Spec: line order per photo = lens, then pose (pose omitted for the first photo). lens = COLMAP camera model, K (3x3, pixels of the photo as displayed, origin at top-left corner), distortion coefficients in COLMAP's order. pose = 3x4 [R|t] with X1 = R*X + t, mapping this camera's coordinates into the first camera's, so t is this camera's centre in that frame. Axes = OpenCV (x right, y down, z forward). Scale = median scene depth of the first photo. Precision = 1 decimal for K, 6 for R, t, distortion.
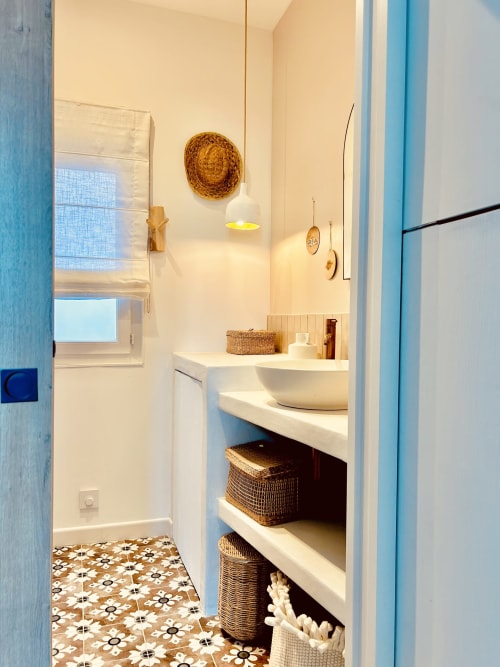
lens RADIAL K [[508.1, 0, 250.0], [0, 508.1, 333.5], [0, 0, 1]] dist [0.030901, -0.011848]
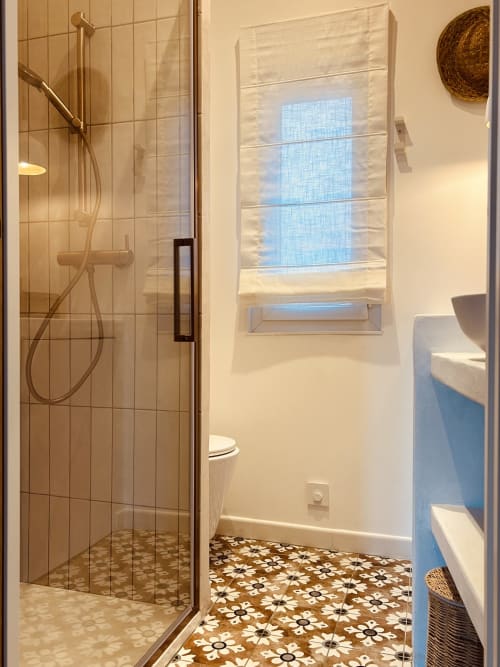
lens RADIAL K [[610.0, 0, 250.0], [0, 610.0, 333.5], [0, 0, 1]] dist [0.042191, -0.013351]
pose [[0.809997, -0.006555, -0.586397, 0.190197], [-0.002776, 0.999883, -0.015011, 0.084383], [0.586427, 0.013786, 0.809885, 0.138890]]
